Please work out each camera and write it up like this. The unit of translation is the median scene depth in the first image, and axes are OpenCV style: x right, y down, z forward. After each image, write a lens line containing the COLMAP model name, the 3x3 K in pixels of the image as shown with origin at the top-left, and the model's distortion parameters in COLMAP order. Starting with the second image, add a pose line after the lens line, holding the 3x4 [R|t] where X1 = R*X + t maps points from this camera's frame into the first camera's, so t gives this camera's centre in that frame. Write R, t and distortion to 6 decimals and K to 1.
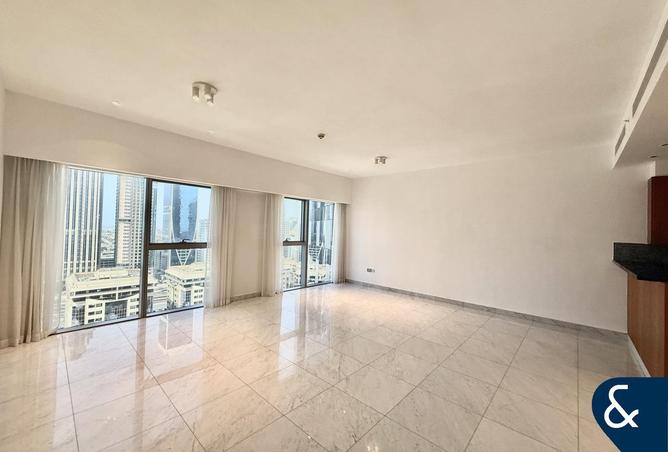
lens RADIAL K [[264.4, 0, 334.8], [0, 264.4, 226.4], [0, 0, 1]] dist [0.015853, 0.000007]
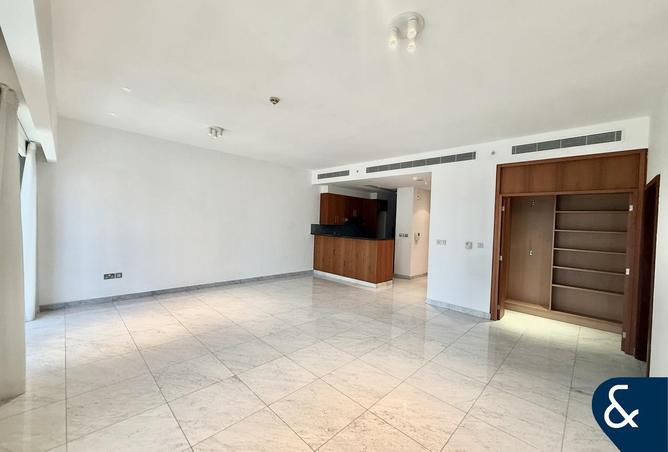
lens RADIAL K [[264.4, 0, 336.3], [0, 264.4, 225.6], [0, 0, 1]] dist [0.015853, 0.000007]
pose [[0.036443, -0.040579, 0.998512, -0.867643], [-0.051969, 0.997746, 0.042445, -0.012202], [-0.997984, -0.053439, 0.034252, 0.825285]]
